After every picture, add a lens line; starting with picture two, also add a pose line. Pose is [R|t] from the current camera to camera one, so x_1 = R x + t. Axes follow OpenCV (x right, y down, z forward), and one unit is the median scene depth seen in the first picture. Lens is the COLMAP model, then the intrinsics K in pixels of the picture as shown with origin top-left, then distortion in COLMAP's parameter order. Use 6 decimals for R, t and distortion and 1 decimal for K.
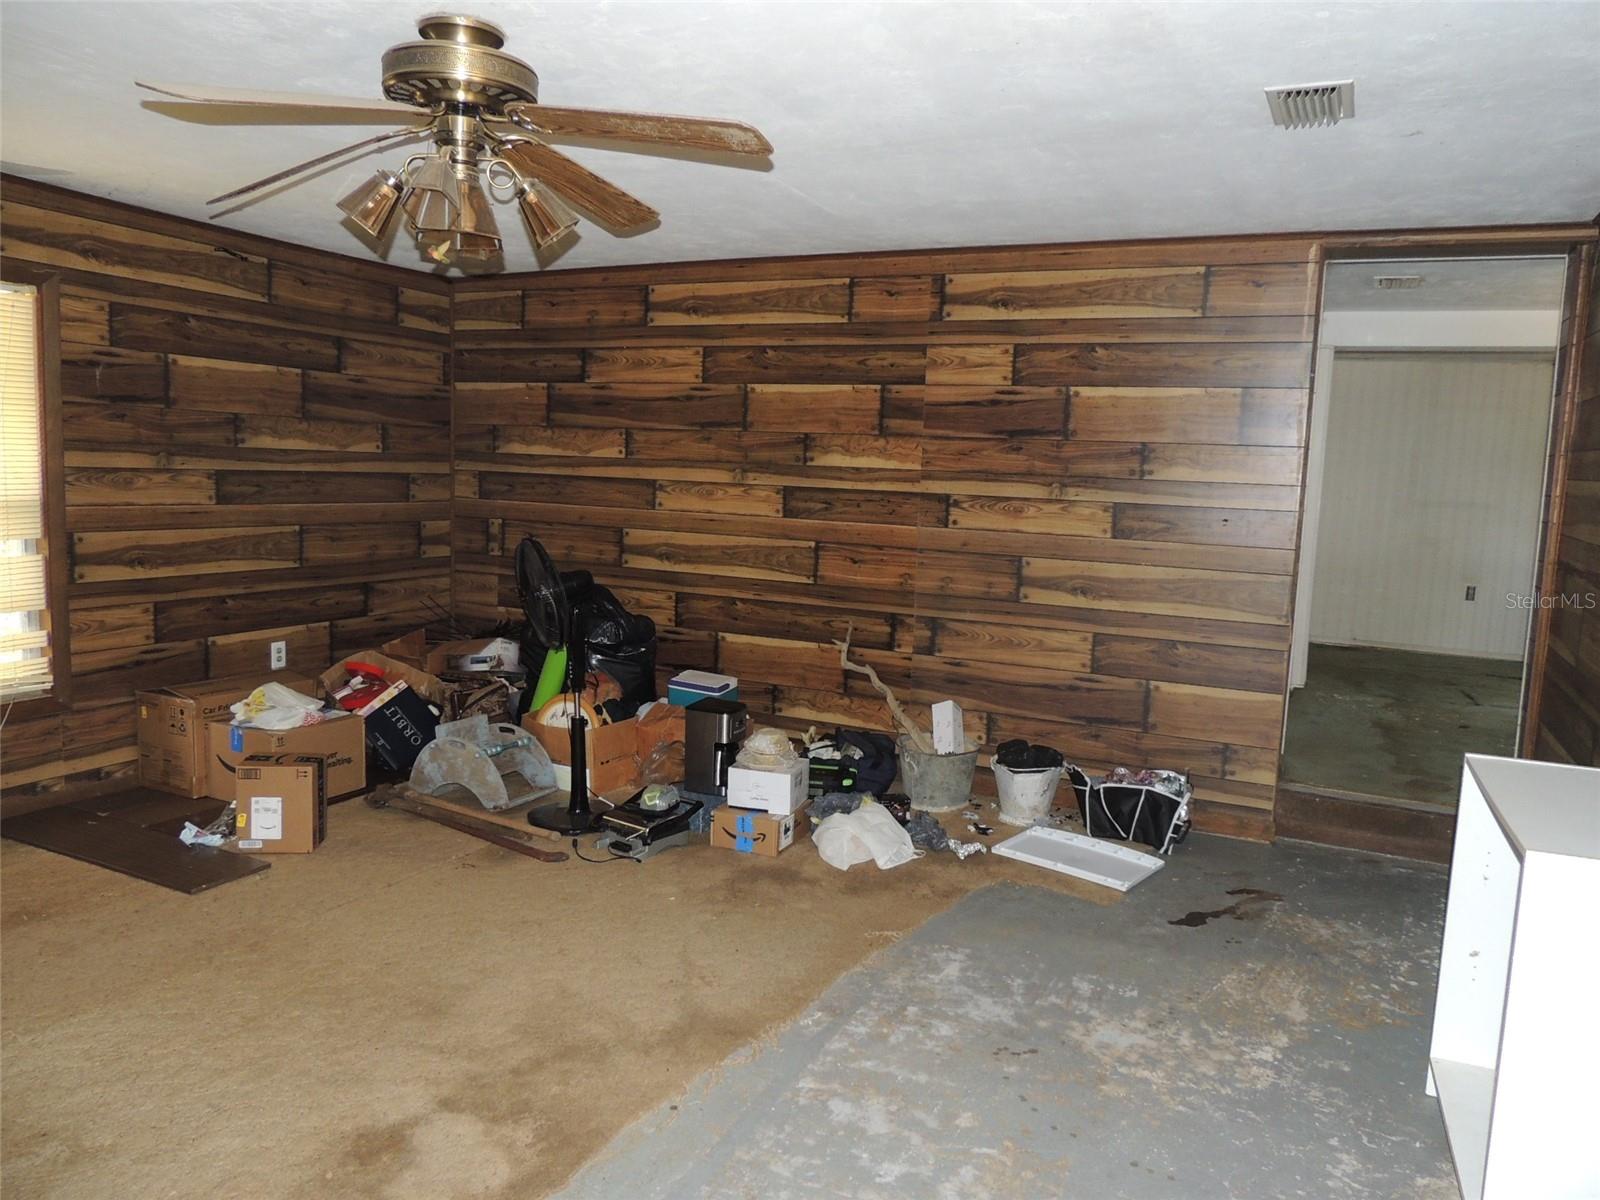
lens RADIAL K [[1131.8, 0, 794.3], [0, 1131.8, 588.0], [0, 0, 1]] dist [-0.041751, 0.006783]
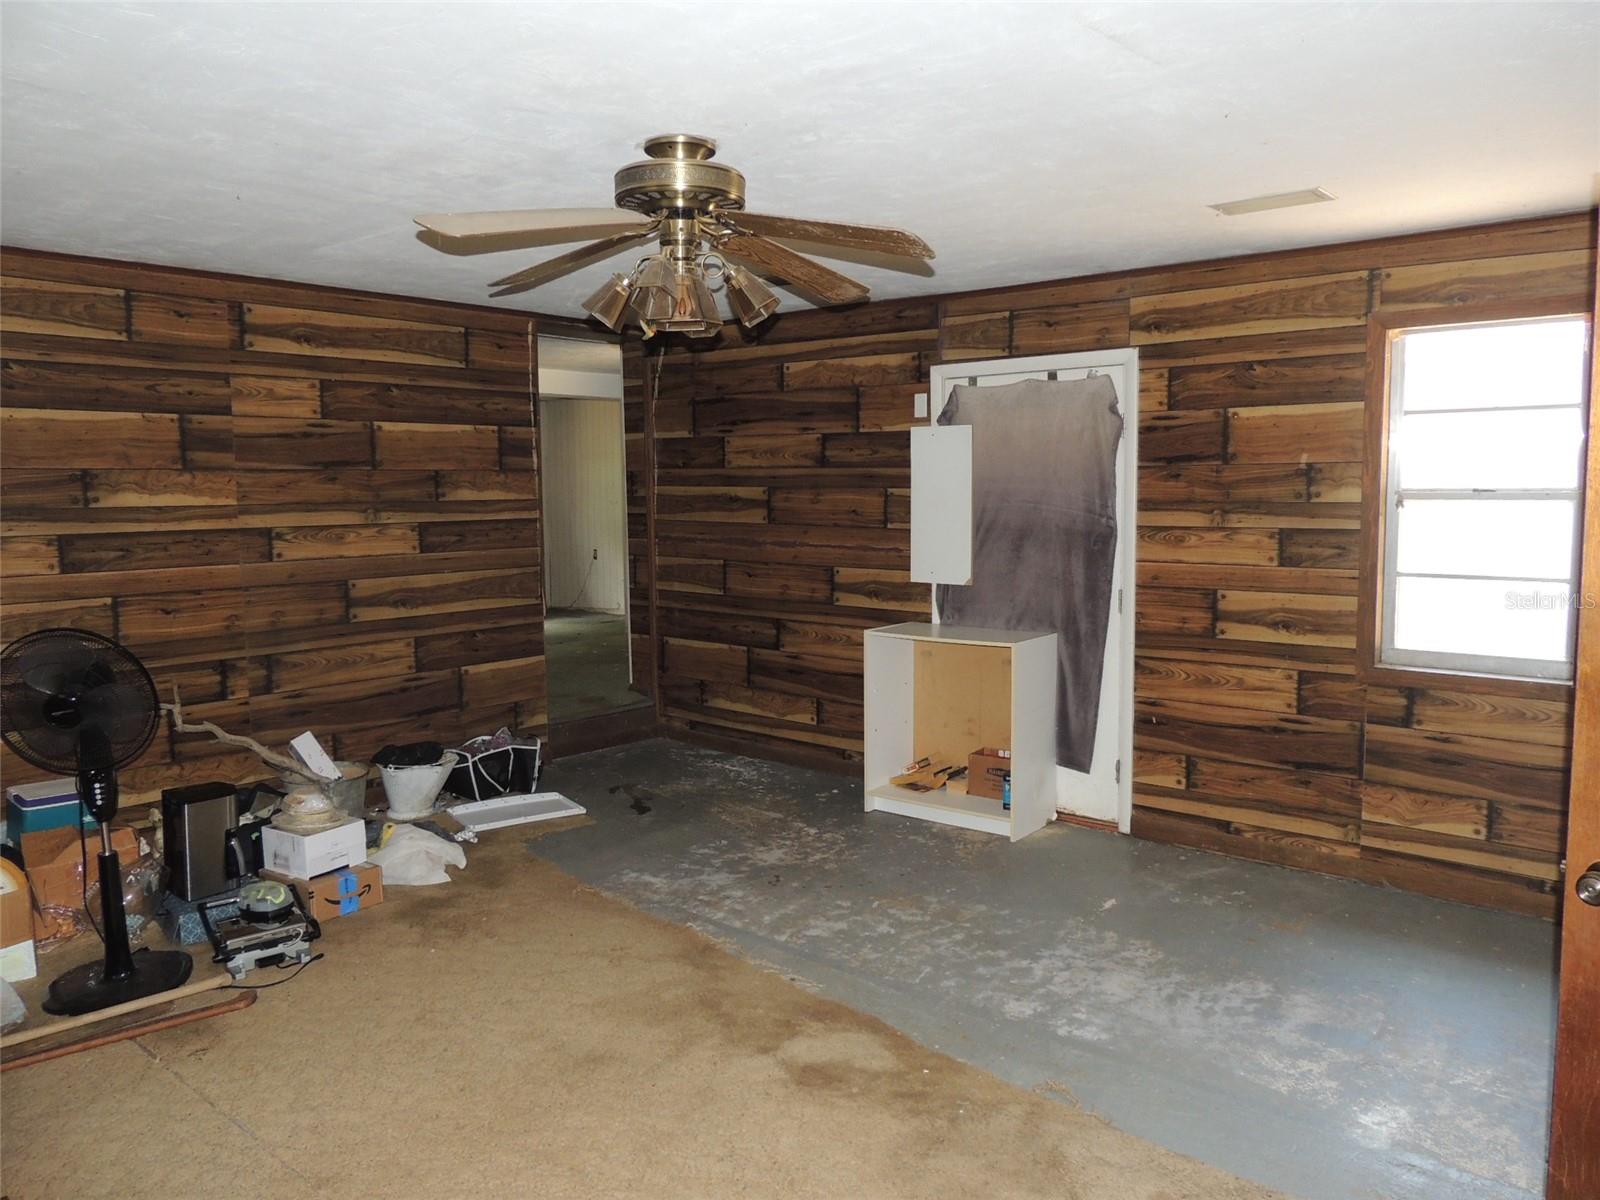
lens RADIAL K [[1131.8, 0, 790.4], [0, 1131.8, 598.6], [0, 0, 1]] dist [-0.041751, 0.006783]
pose [[0.262066, -0.131346, 0.956070, -0.718995], [0.130455, 0.986423, 0.099757, -0.063332], [-0.956192, 0.098581, 0.275643, 0.320033]]
